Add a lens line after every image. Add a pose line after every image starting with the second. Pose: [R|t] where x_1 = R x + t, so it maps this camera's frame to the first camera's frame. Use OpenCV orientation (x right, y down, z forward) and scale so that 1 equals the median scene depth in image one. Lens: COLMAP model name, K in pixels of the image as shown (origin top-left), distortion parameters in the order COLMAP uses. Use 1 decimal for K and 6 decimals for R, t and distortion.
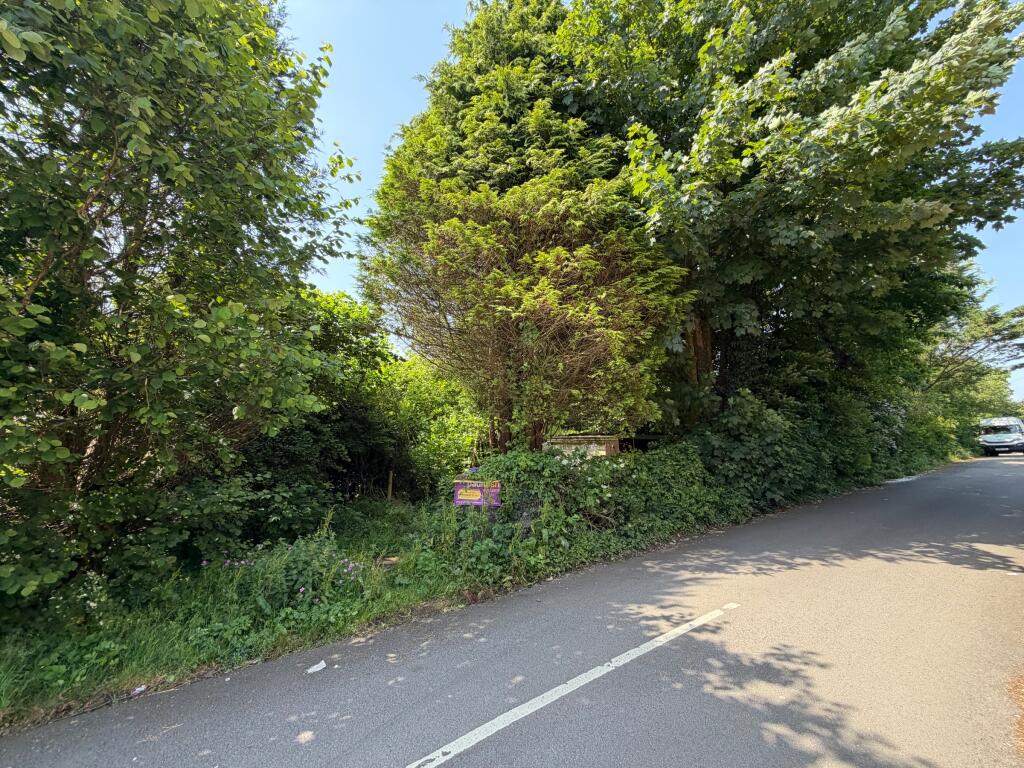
lens RADIAL K [[415.2, 0, 515.4], [0, 415.2, 377.6], [0, 0, 1]] dist [0.016313, 0.000039]
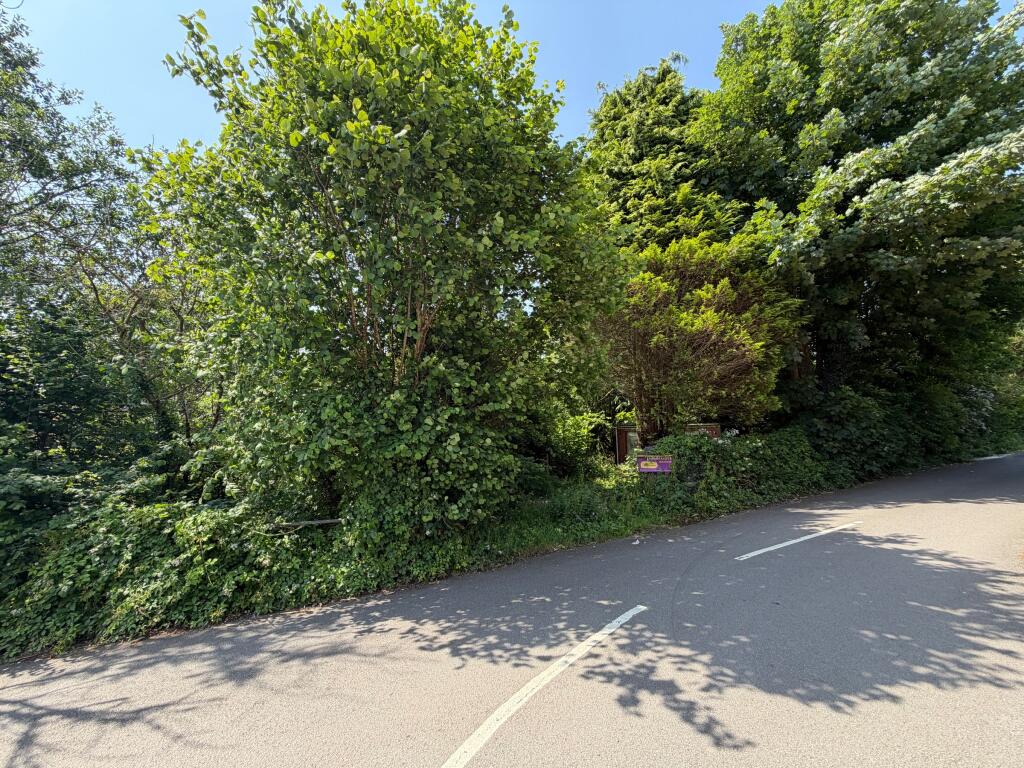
lens RADIAL K [[408.3, 0, 510.8], [0, 408.3, 382.8], [0, 0, 1]] dist [-0.053398, 0.022488]
pose [[0.988599, -0.037477, -0.145832, -0.385588], [0.040273, 0.999056, 0.016265, -0.046918], [0.145084, -0.021953, 0.989176, -0.468554]]
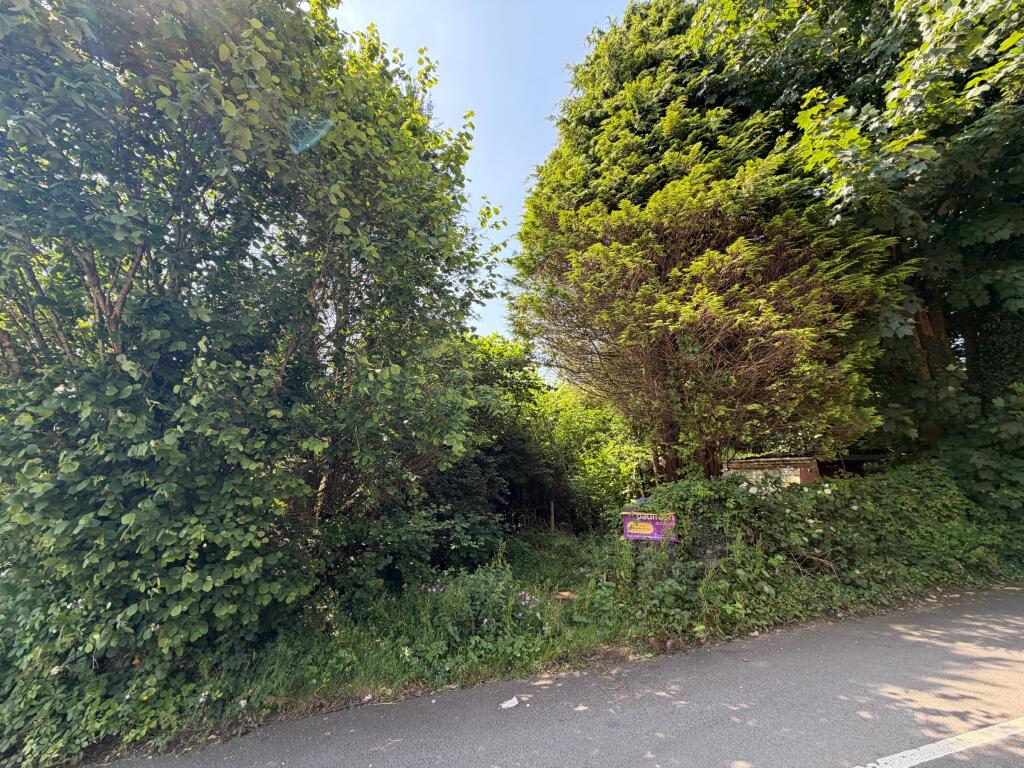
lens RADIAL K [[415.2, 0, 515.4], [0, 415.2, 377.6], [0, 0, 1]] dist [0.016313, 0.000039]
pose [[0.935577, -0.107643, -0.336315, -0.024281], [0.084496, 0.992981, -0.082764, 0.003393], [0.342864, 0.049015, 0.938106, 0.020646]]
